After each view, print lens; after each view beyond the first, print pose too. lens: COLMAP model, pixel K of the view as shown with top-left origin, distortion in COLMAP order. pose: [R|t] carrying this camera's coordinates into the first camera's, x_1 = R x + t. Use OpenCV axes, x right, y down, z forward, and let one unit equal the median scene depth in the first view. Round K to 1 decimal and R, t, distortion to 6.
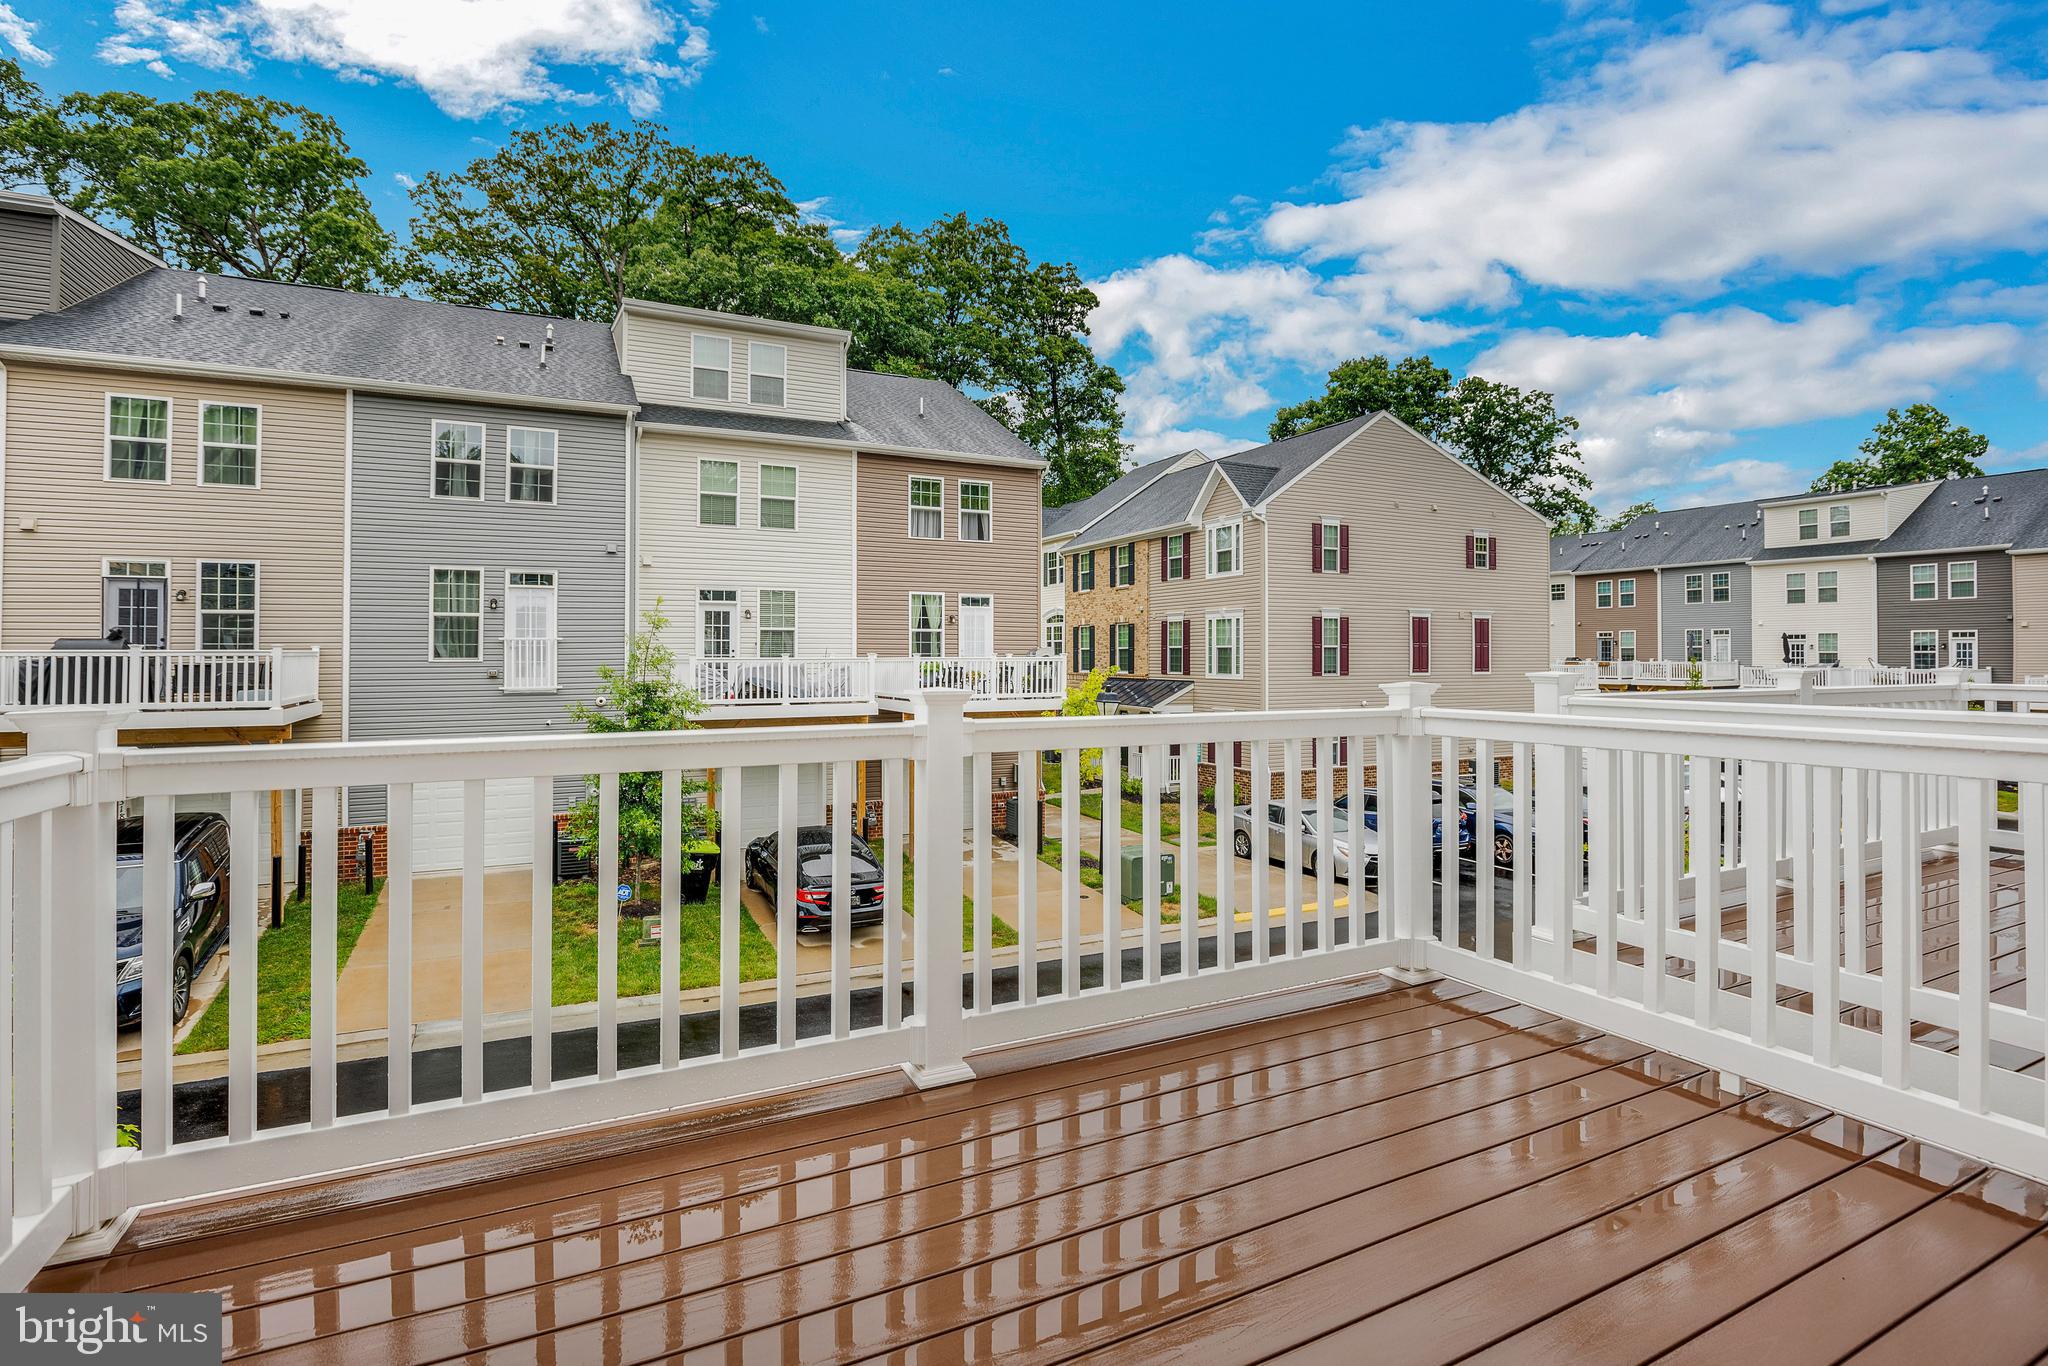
lens RADIAL K [[952.0, 0, 1020.8], [0, 952.0, 661.3], [0, 0, 1]] dist [-0.001314, -0.000031]
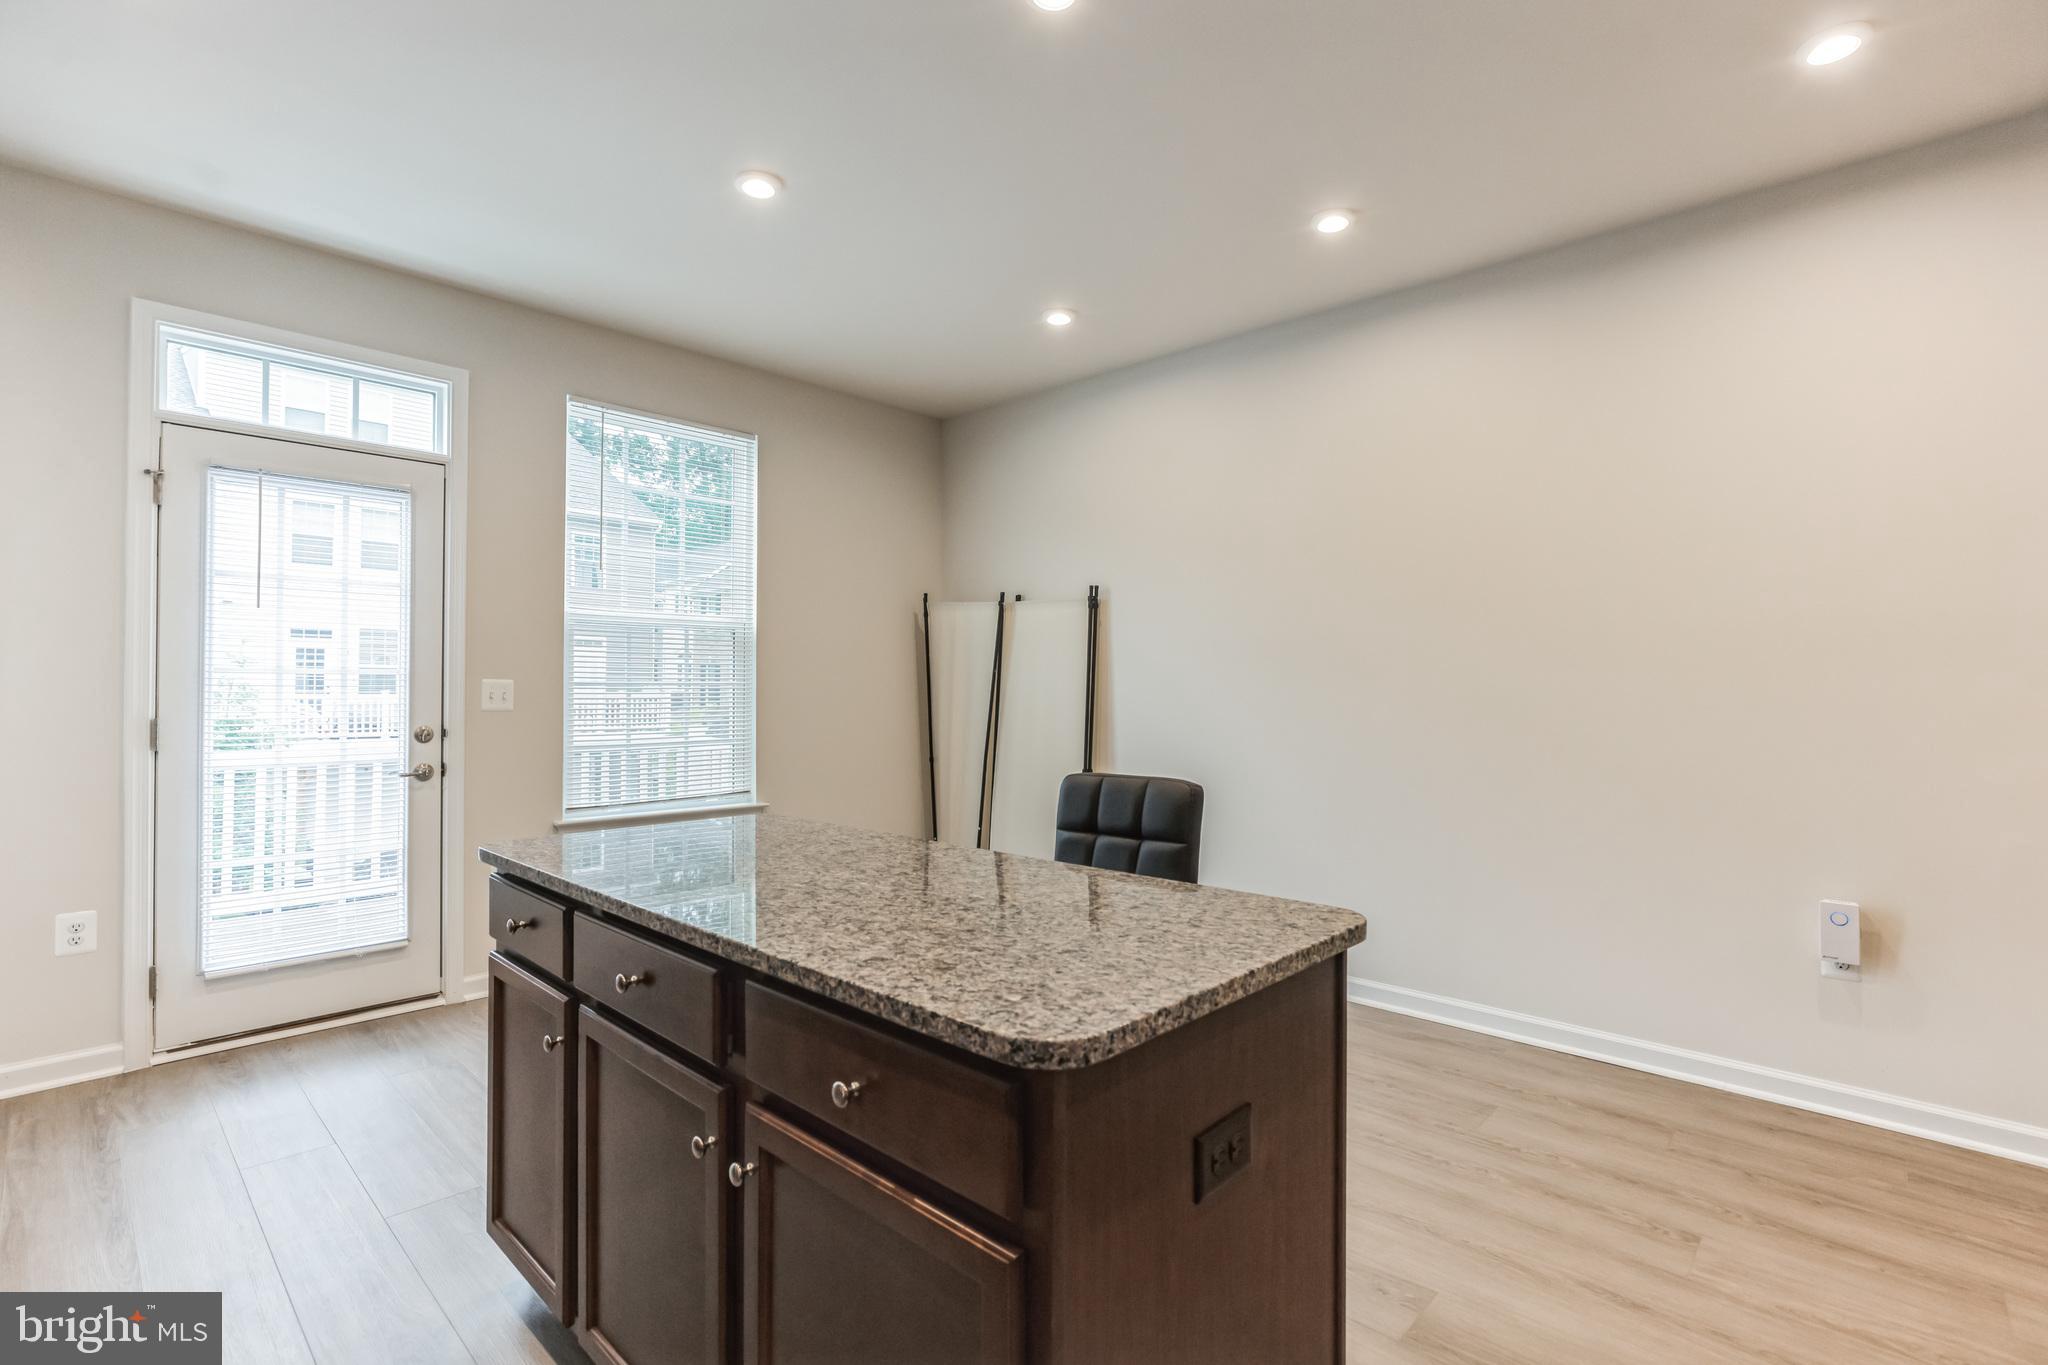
lens RADIAL K [[931.6, 0, 1028.6], [0, 931.6, 685.6], [0, 0, 1]] dist [-0.019135, -0.000251]
pose [[0.937362, 0.006971, 0.348287, 0.061683], [-0.004625, 0.999961, -0.007566, -0.007727], [-0.348326, 0.005482, 0.937357, -0.200442]]
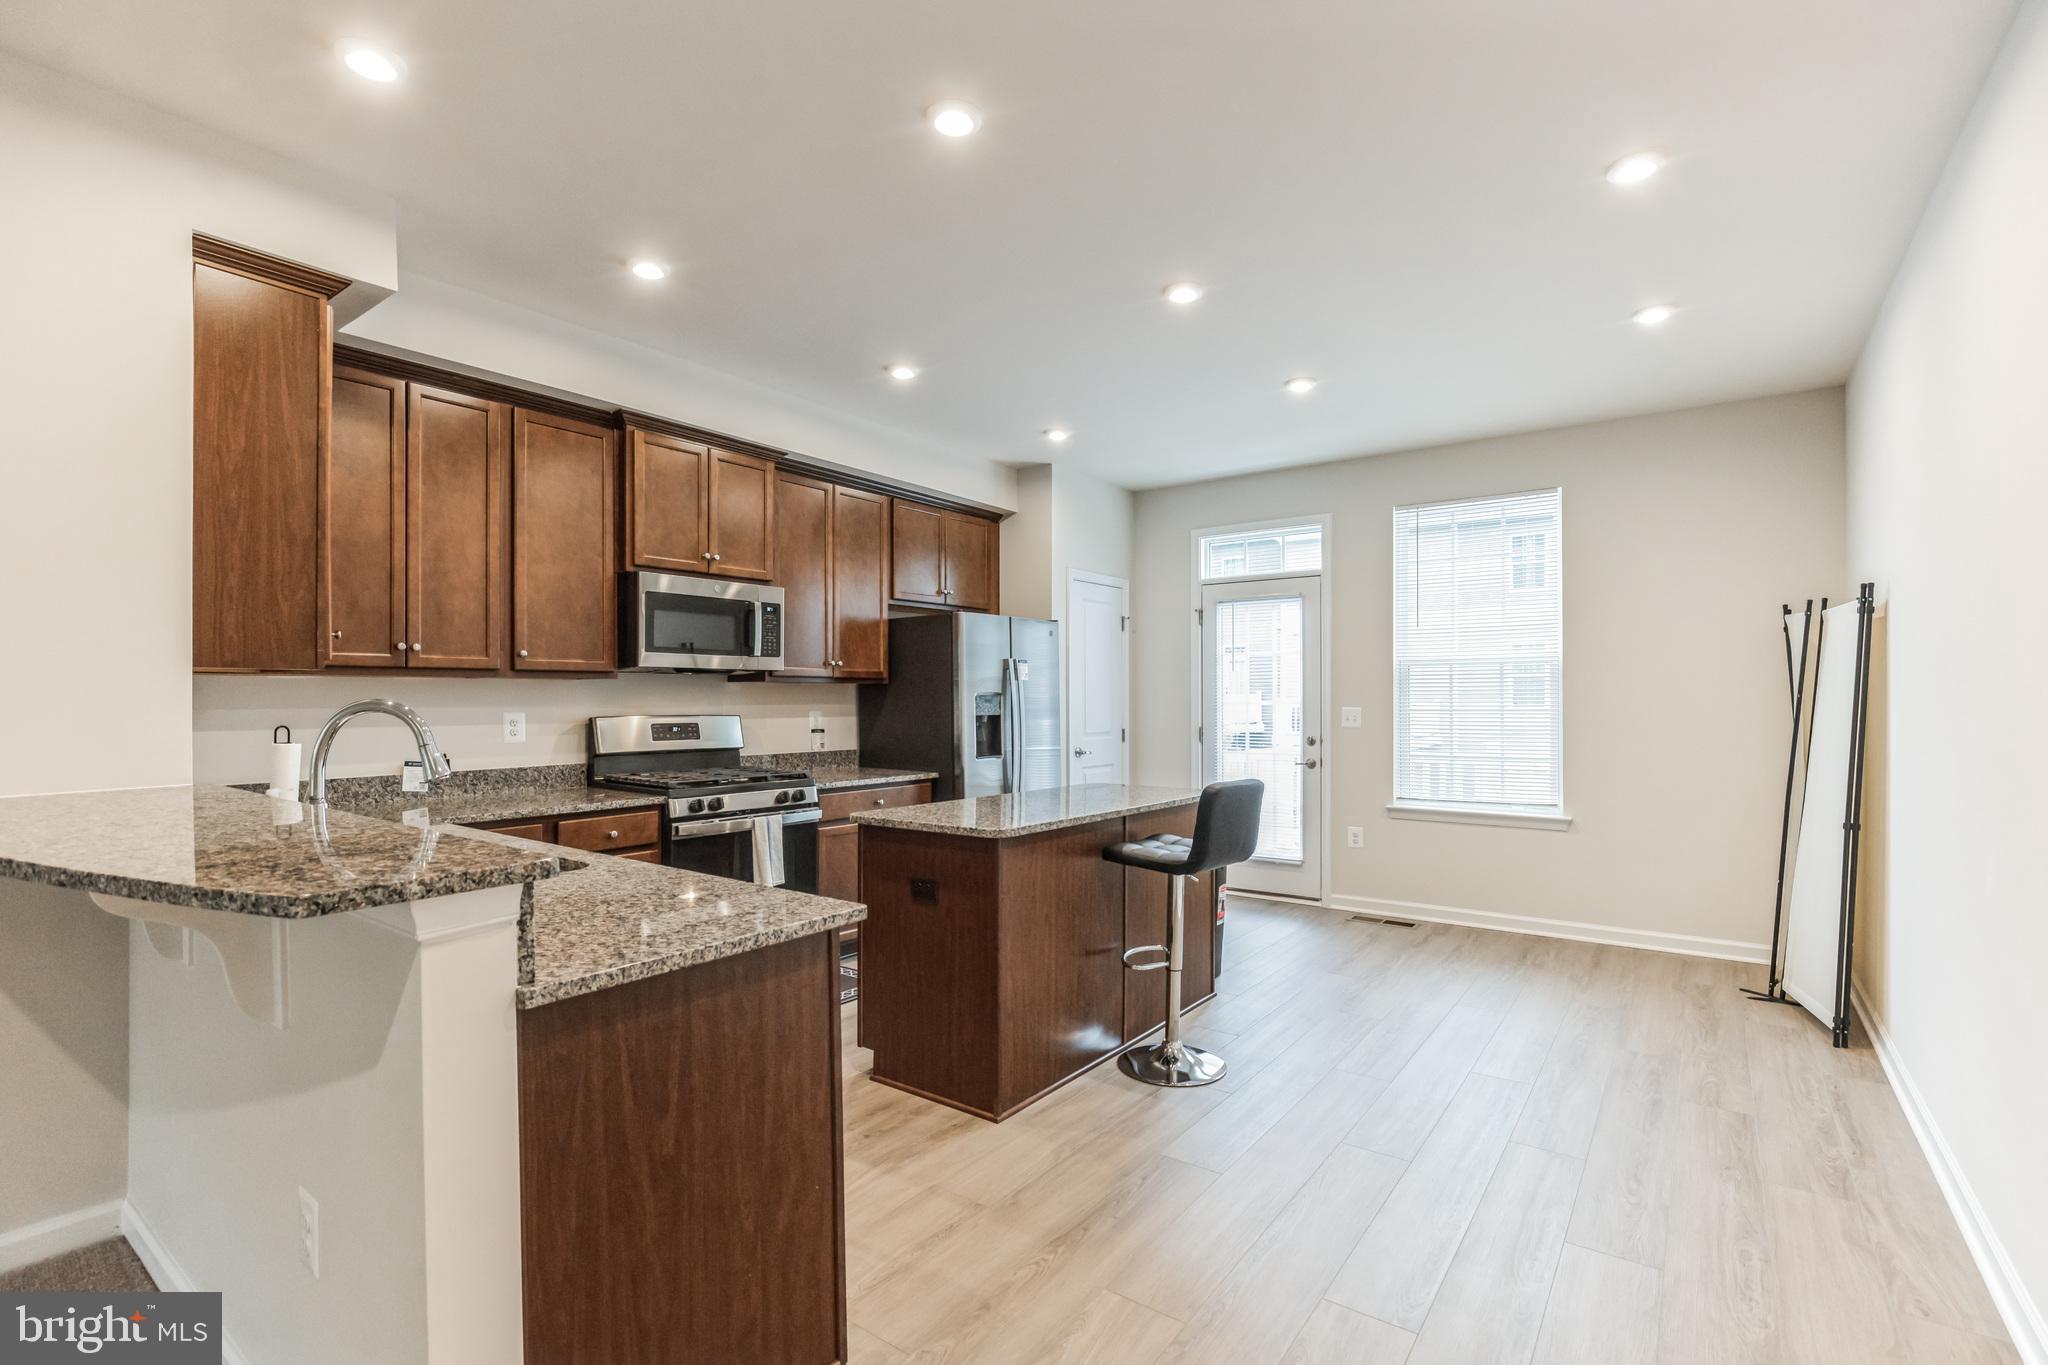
lens RADIAL K [[931.6, 0, 1029.2], [0, 931.6, 700.0], [0, 0, 1]] dist [-0.019135, -0.000251]
pose [[0.454493, 0.001923, -0.890748, 1.204453], [-0.001172, 0.999998, 0.001561, -0.038370], [0.890750, 0.000335, 0.454494, -0.255005]]
